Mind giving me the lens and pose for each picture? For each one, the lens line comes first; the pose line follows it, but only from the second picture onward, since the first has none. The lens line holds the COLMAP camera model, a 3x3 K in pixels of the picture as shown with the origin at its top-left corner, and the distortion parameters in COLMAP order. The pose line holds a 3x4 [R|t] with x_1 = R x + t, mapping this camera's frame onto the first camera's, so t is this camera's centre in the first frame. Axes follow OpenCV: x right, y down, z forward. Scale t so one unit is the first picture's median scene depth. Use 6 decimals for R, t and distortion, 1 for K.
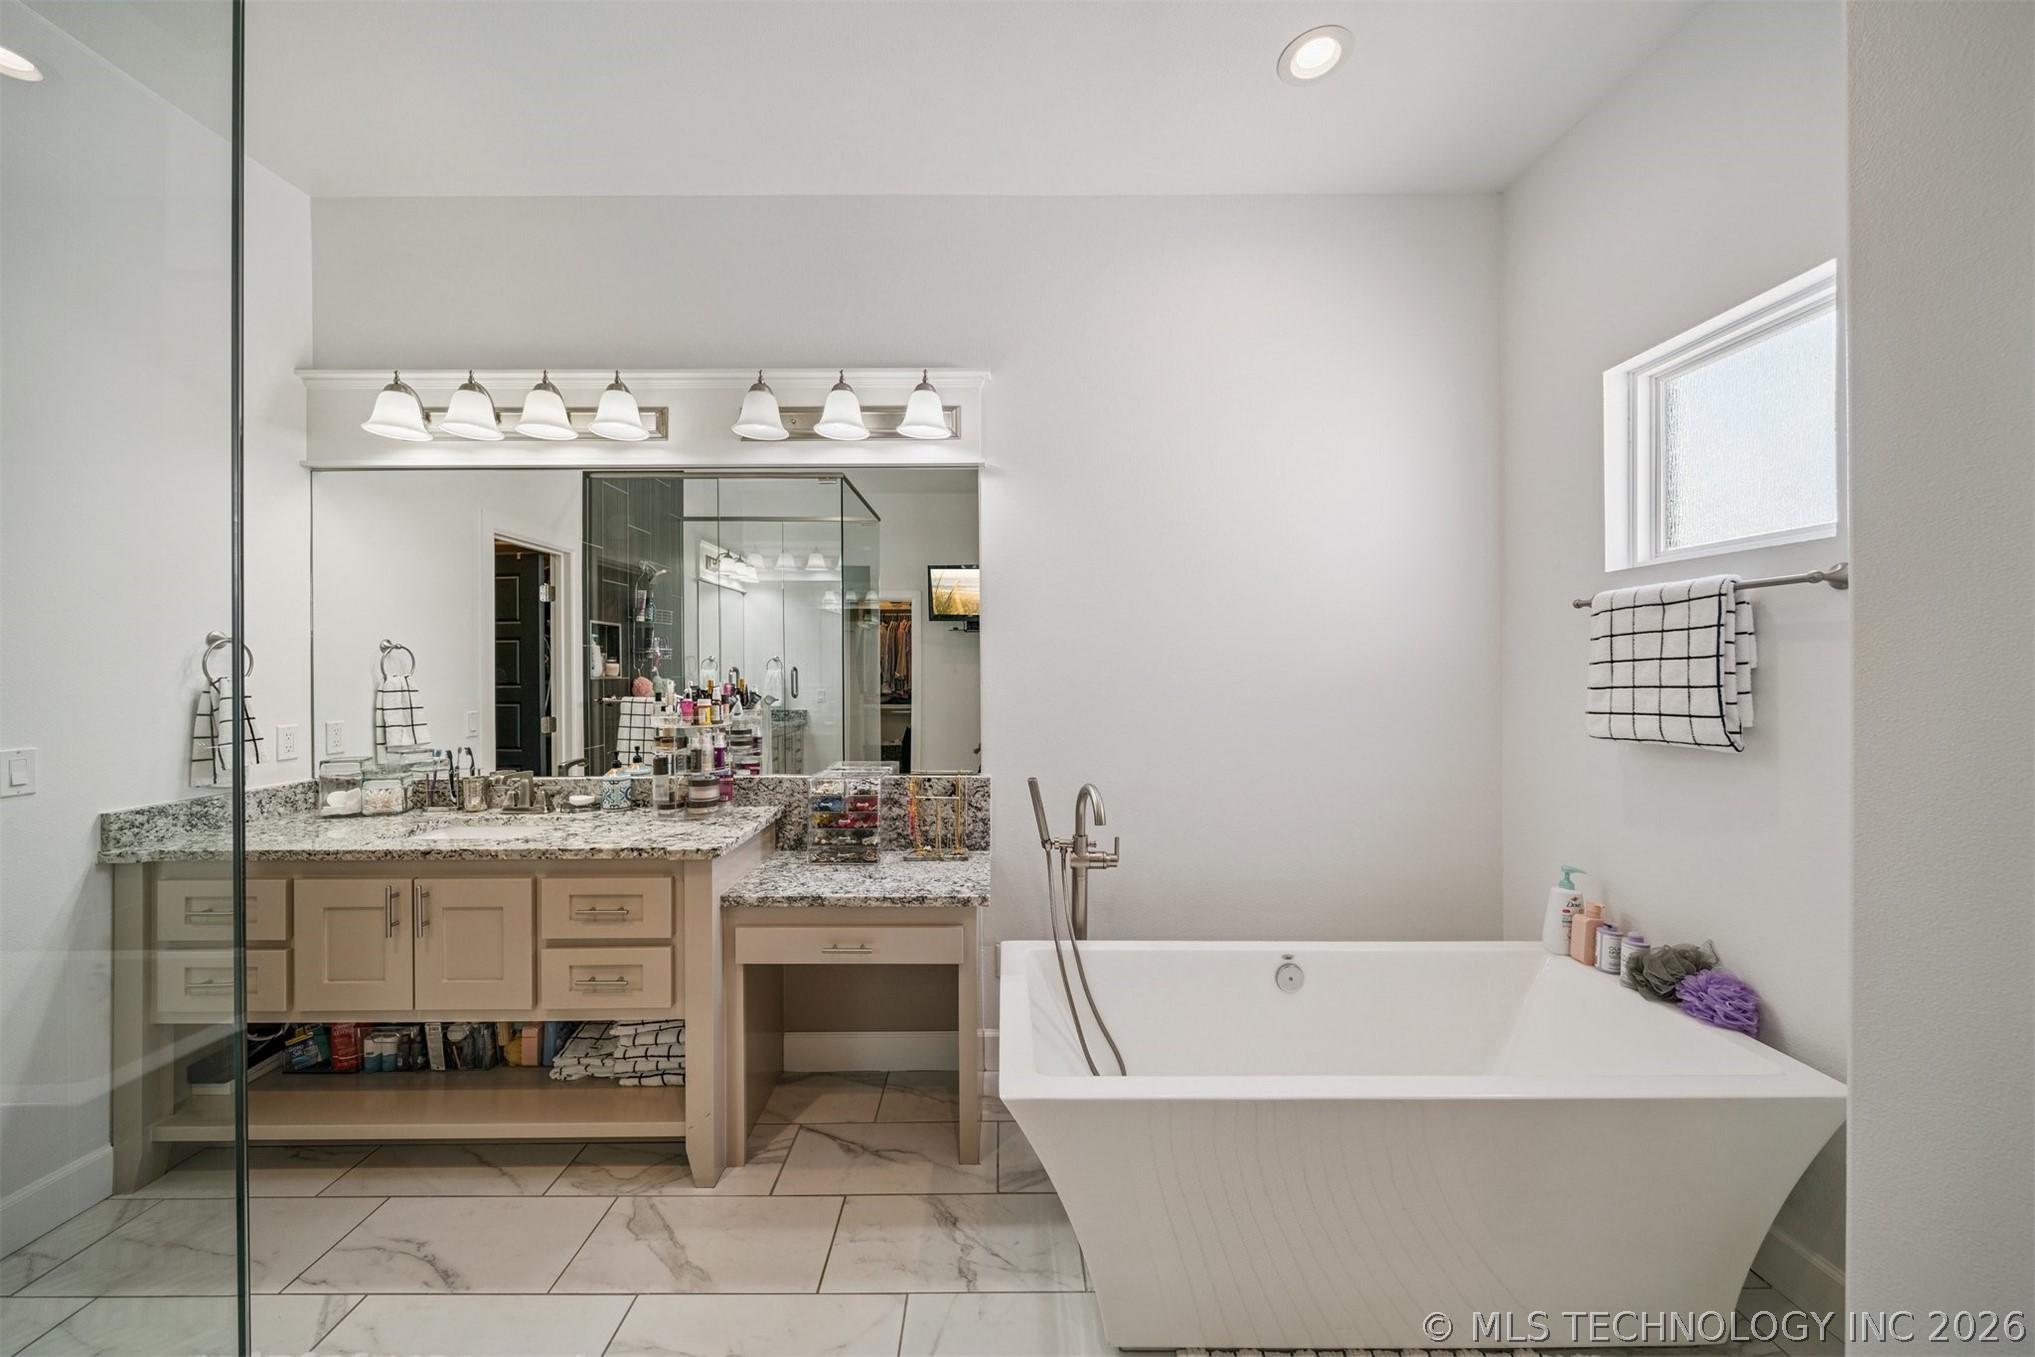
lens RADIAL K [[718.6, 0, 1002.7], [0, 718.6, 669.7], [0, 0, 1]] dist [-0.000159, -0.000323]
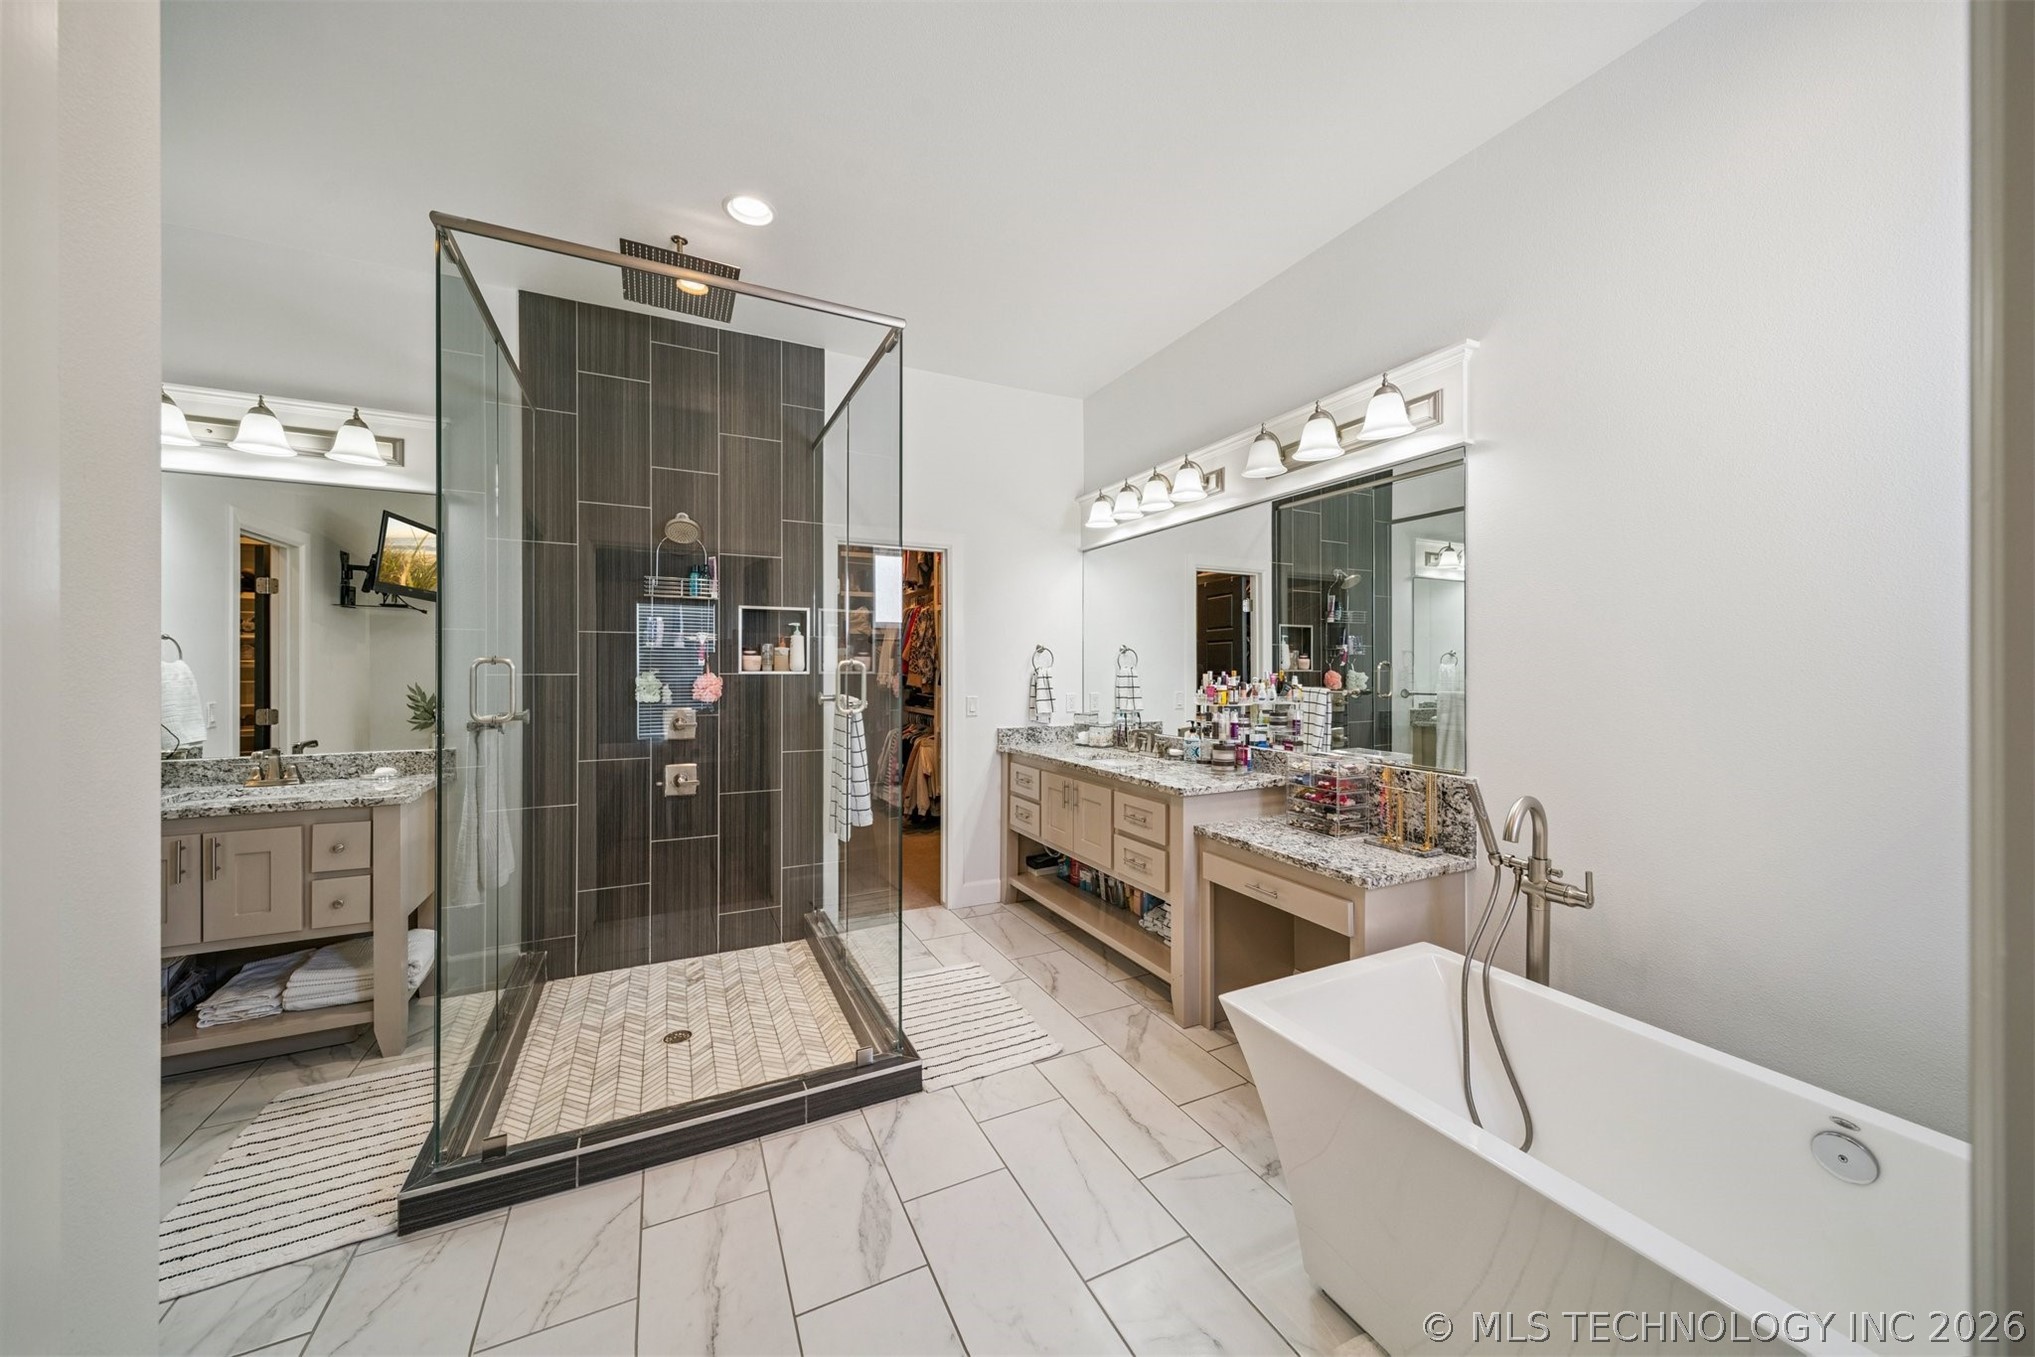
lens RADIAL K [[718.6, 0, 1002.7], [0, 718.6, 669.7], [0, 0, 1]] dist [-0.000159, -0.000323]
pose [[0.419332, 0.007819, -0.907799, 0.613089], [-0.002534, 0.999969, 0.007442, 0.003447], [0.907829, -0.000820, 0.419339, 0.070490]]
